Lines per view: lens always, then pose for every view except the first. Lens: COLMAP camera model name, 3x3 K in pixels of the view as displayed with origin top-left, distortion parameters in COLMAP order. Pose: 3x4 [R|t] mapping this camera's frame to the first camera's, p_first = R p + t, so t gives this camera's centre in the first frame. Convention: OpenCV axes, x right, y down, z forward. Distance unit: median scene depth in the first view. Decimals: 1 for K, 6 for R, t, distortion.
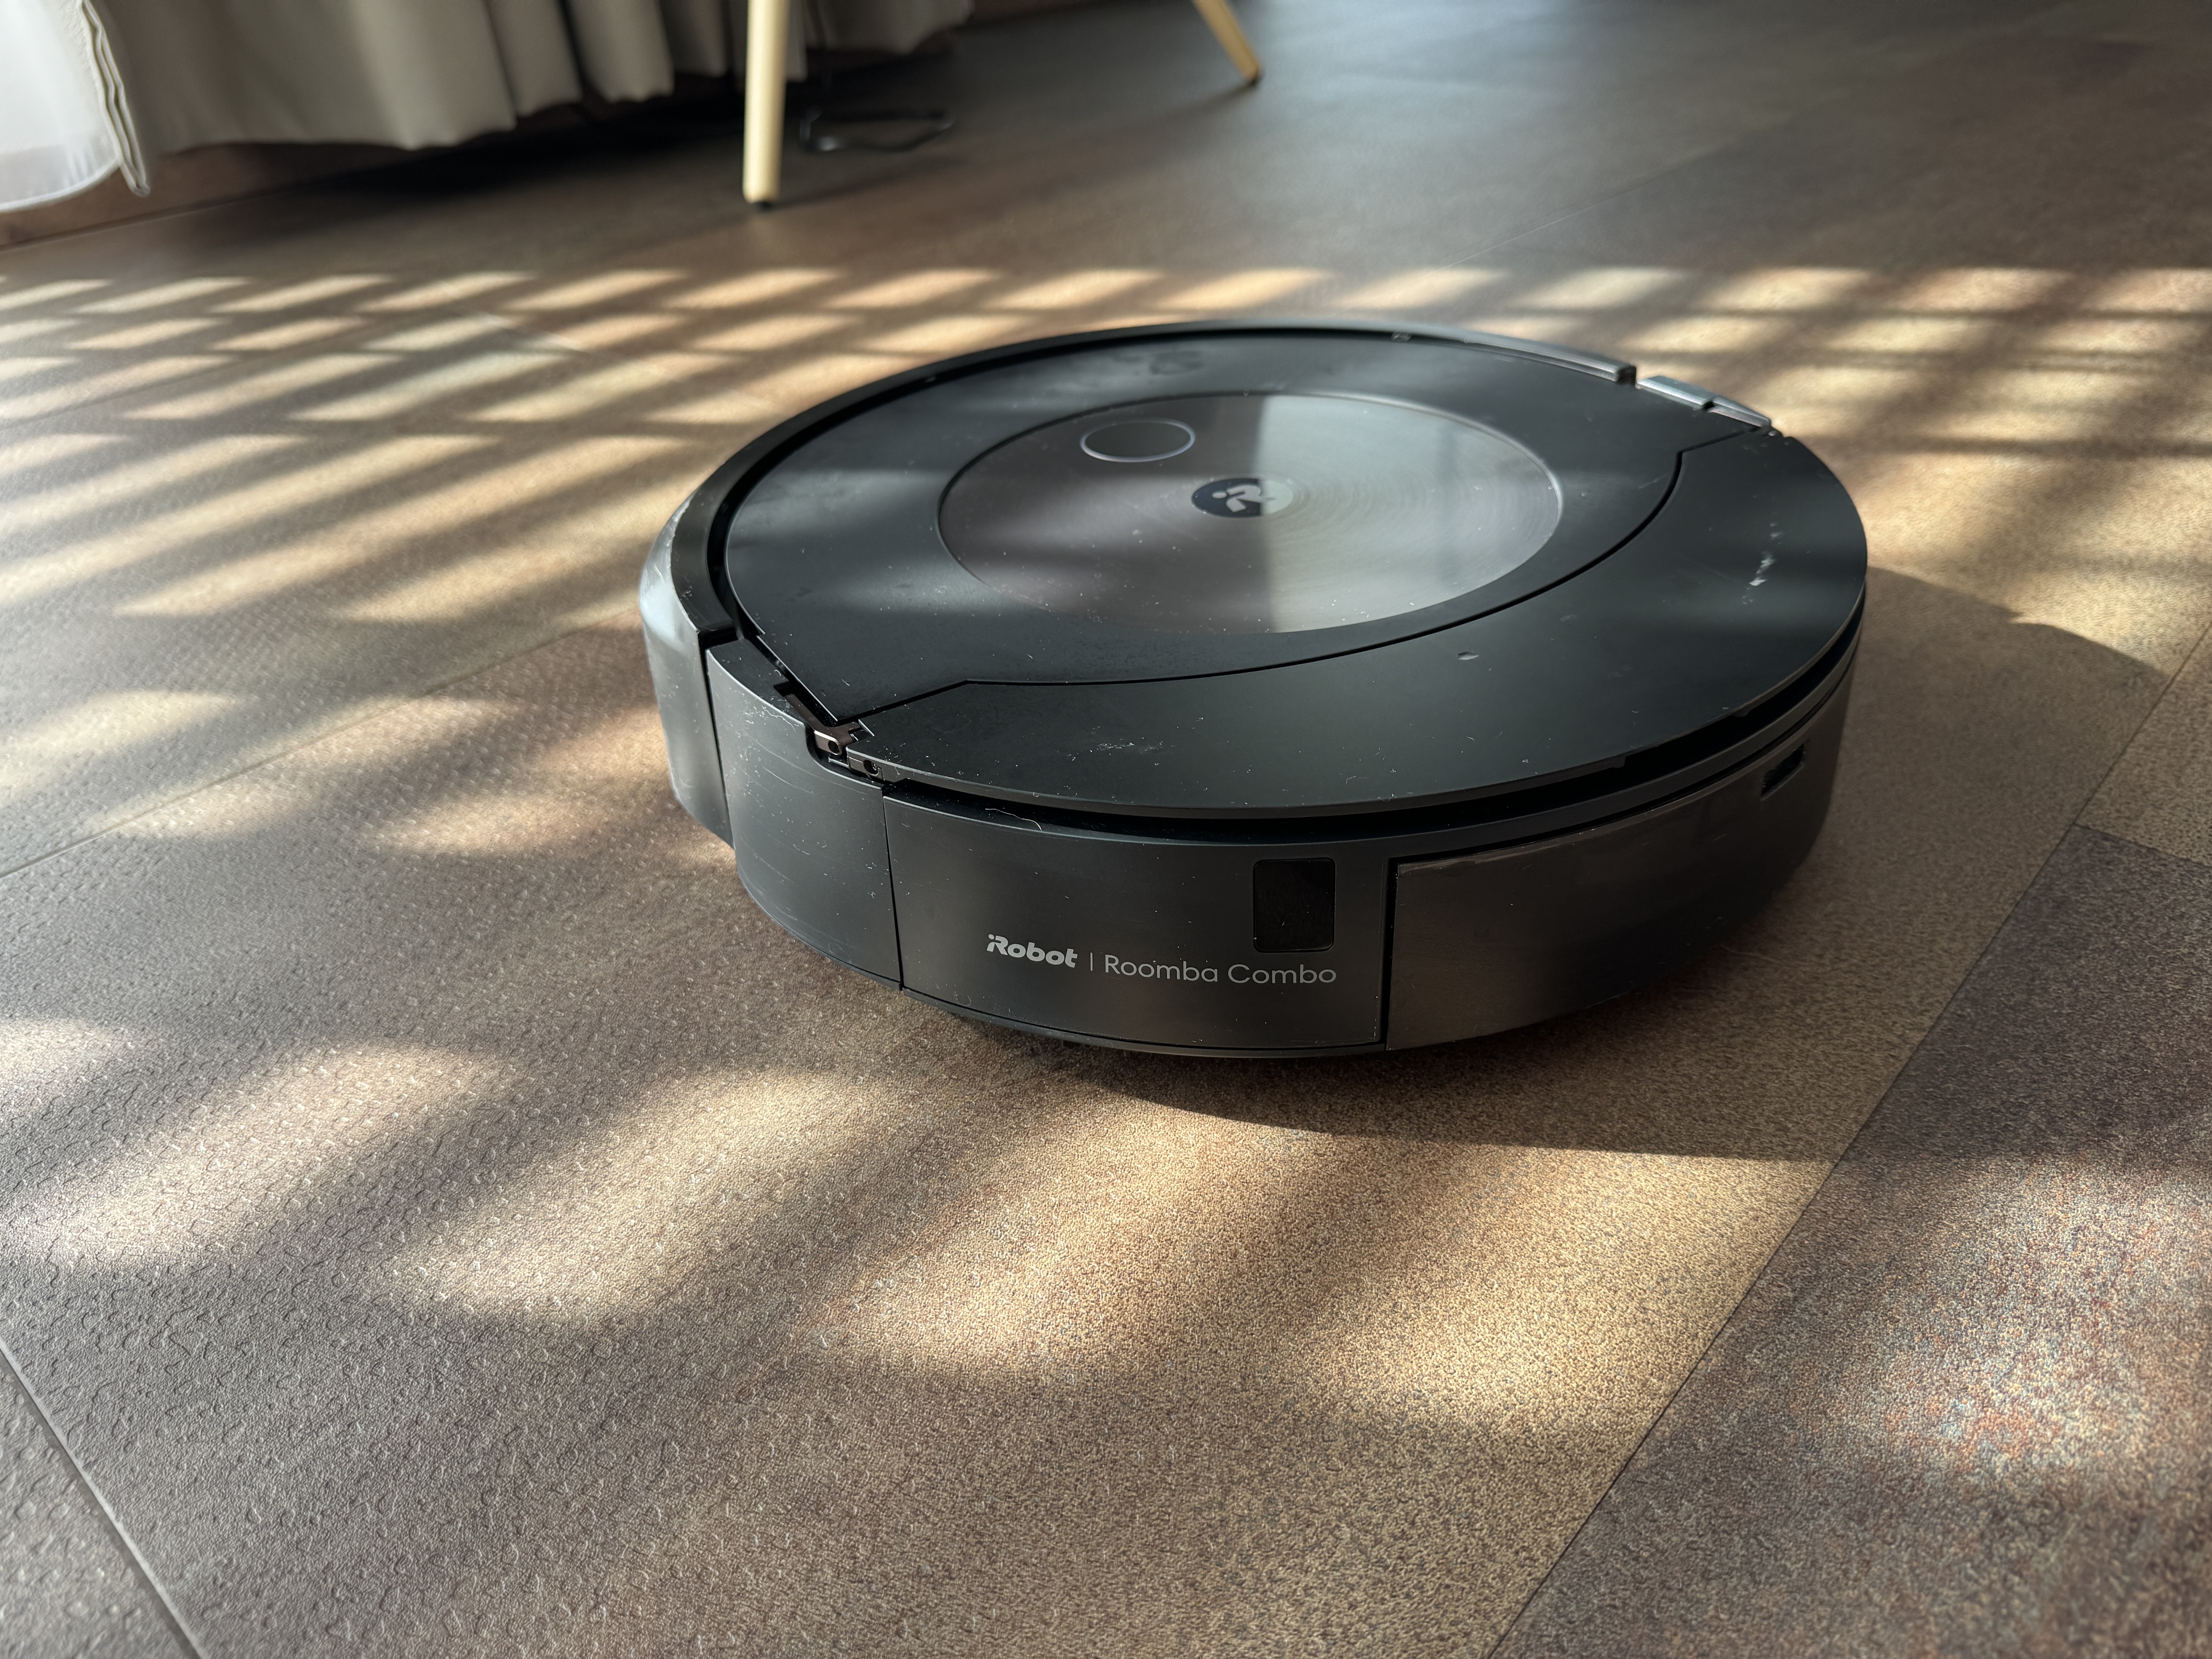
lens RADIAL K [[1612.0, 0, 1128.3], [0, 1612.0, 826.6], [0, 0, 1]] dist [-0.005531, -0.004946]
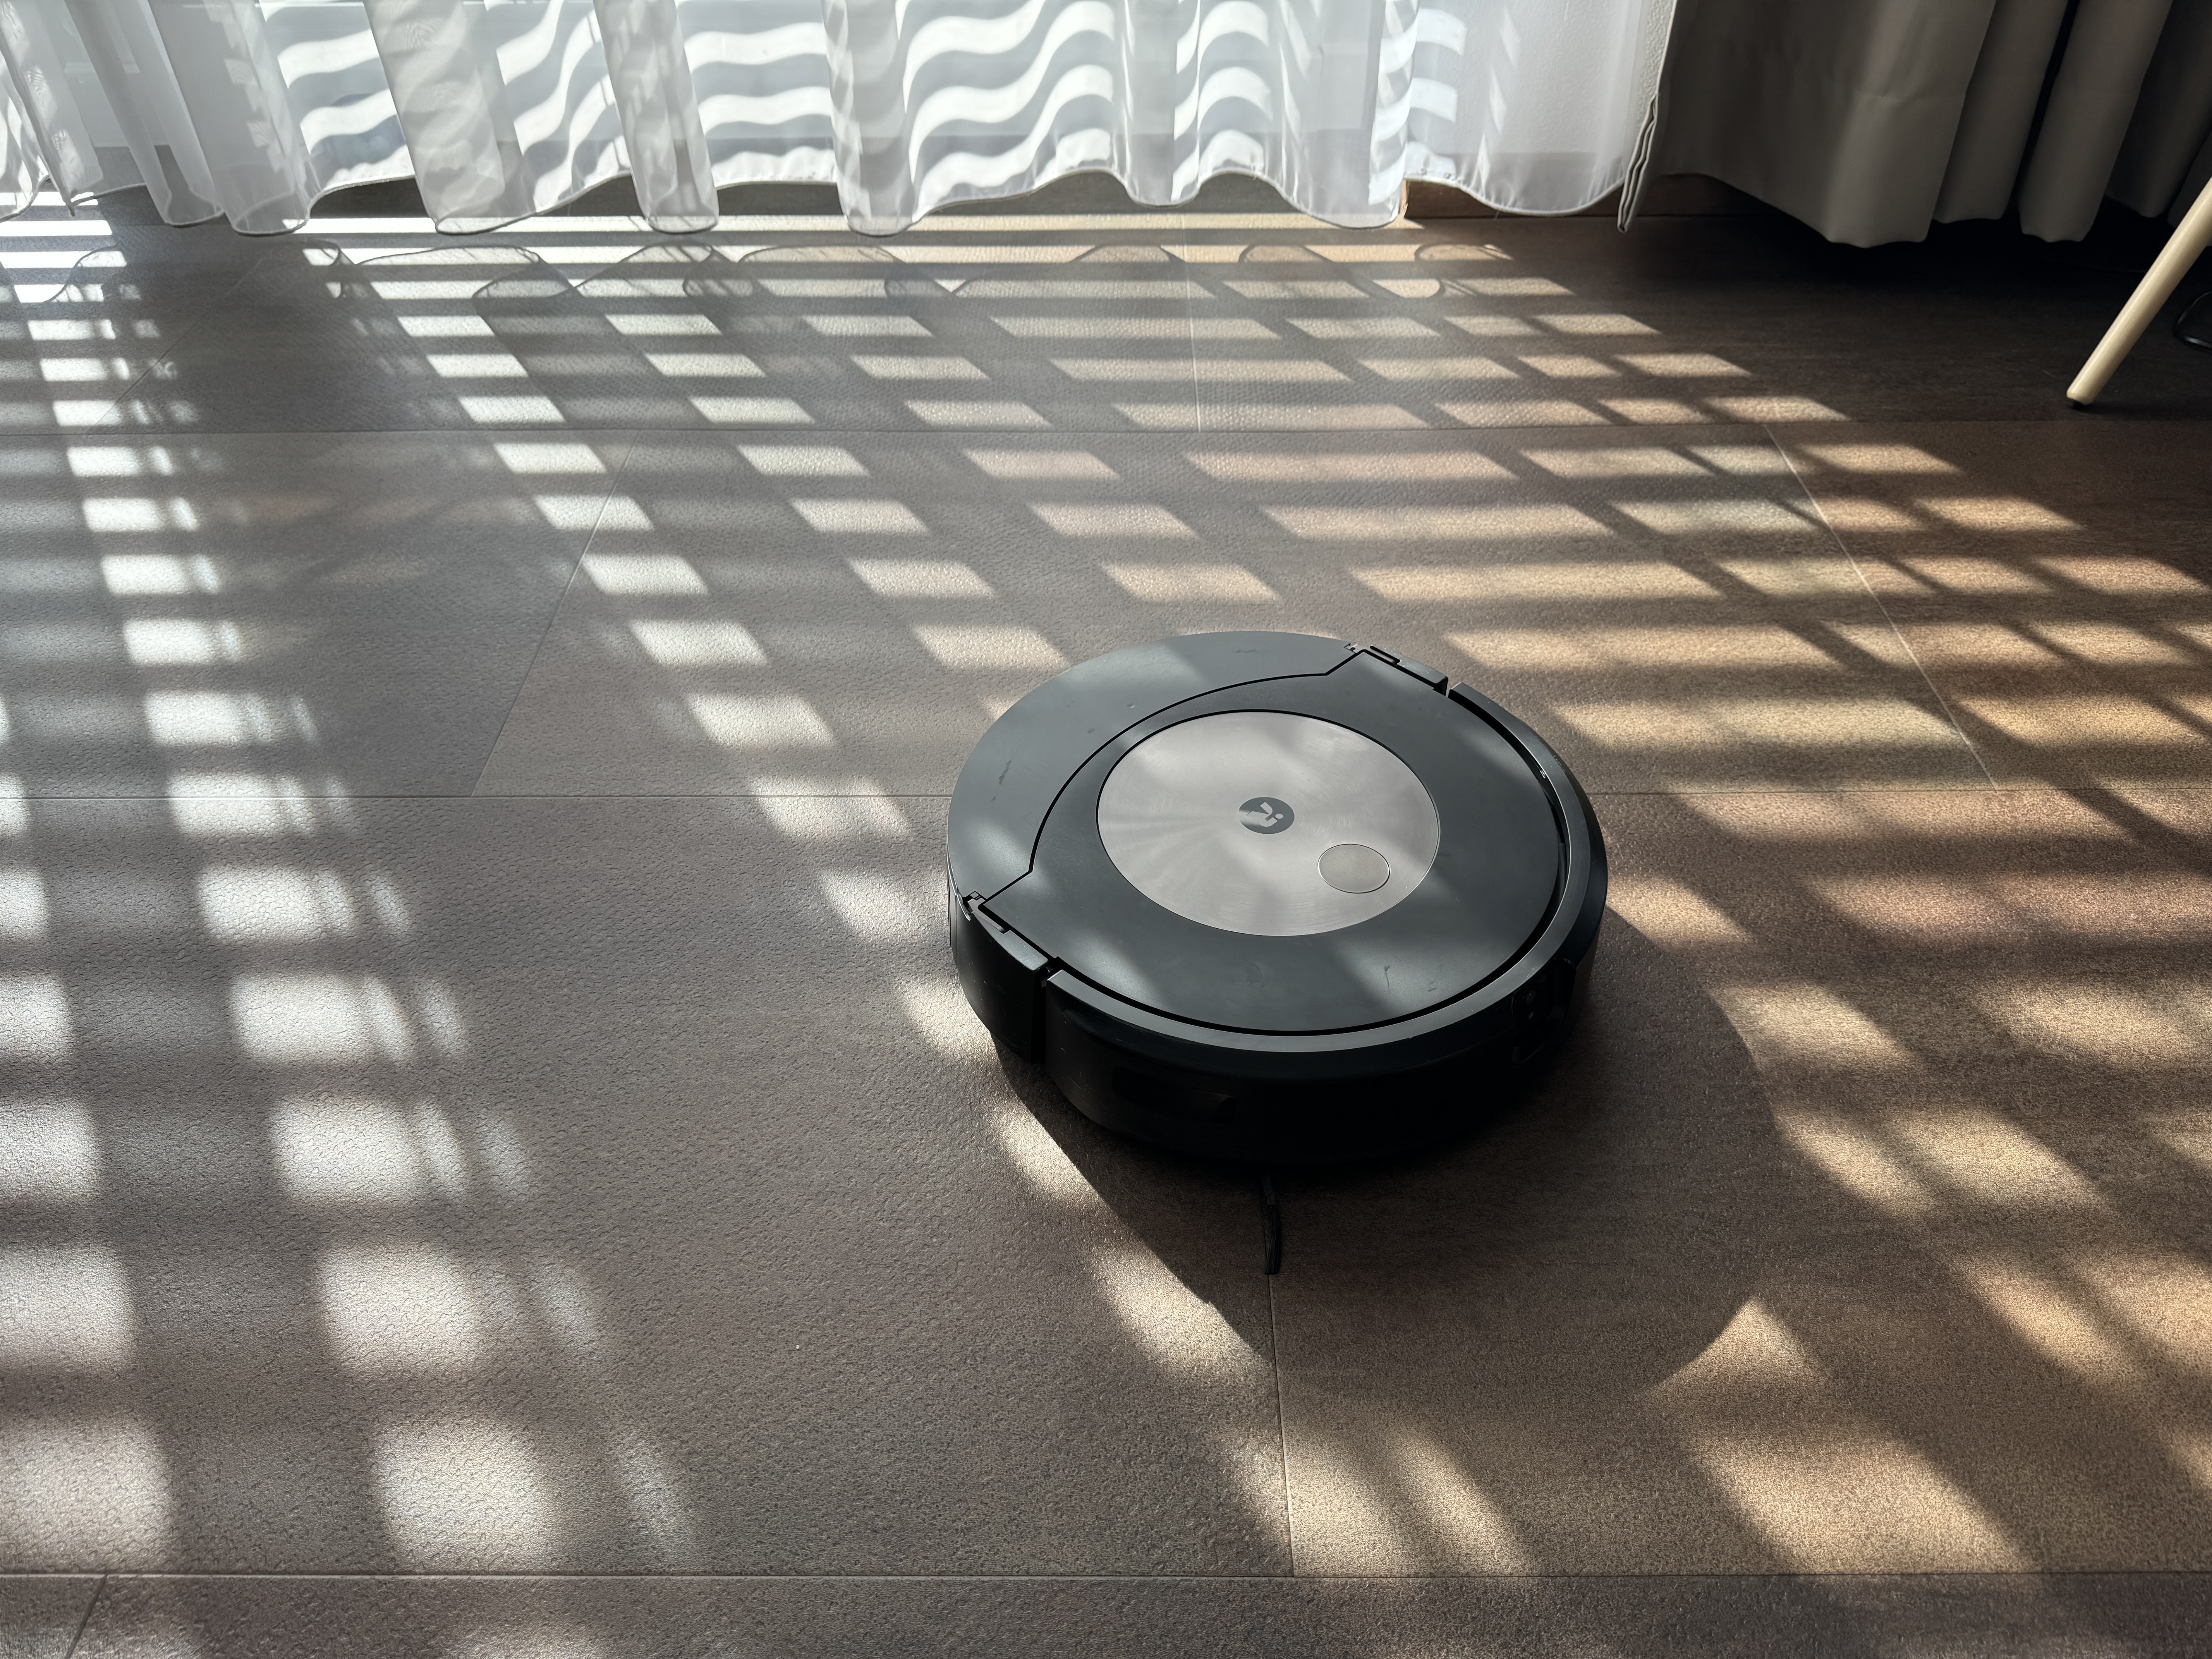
lens RADIAL K [[1612.0, 0, 1116.3], [0, 1612.0, 815.3], [0, 0, 1]] dist [-0.005531, -0.004946]
pose [[0.666120, 0.521125, -0.533585, 0.299896], [-0.439348, 0.852276, 0.283899, -0.599010], [0.602709, 0.045319, 0.796673, -1.136012]]
